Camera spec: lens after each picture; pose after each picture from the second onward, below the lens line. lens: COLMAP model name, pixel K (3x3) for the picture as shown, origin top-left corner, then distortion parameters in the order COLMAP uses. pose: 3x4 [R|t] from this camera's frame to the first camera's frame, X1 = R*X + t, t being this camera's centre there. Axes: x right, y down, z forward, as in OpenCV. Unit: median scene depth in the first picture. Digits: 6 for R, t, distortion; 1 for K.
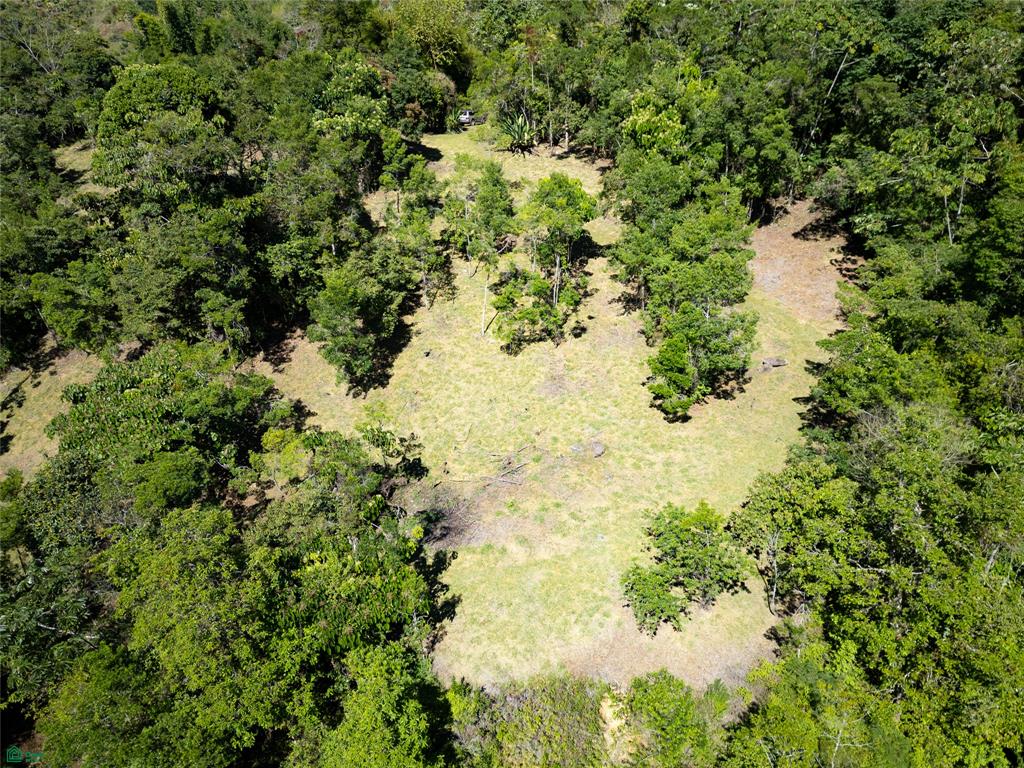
lens RADIAL K [[697.6, 0, 514.2], [0, 697.6, 381.0], [0, 0, 1]] dist [0.051700, 0.001286]
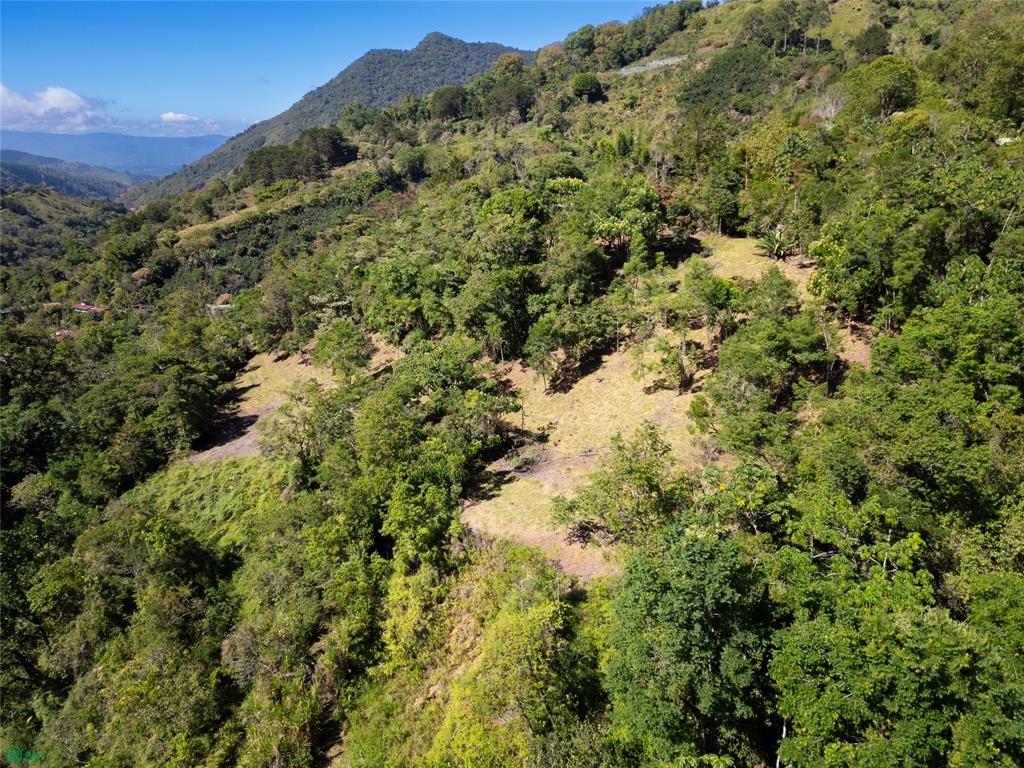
lens RADIAL K [[697.6, 0, 509.4], [0, 697.6, 385.0], [0, 0, 1]] dist [0.051700, 0.001286]
pose [[0.758088, 0.229363, -0.610488, 0.671382], [-0.288039, 0.957616, 0.002101, 0.023692], [0.585096, 0.174252, 0.792022, -0.302446]]
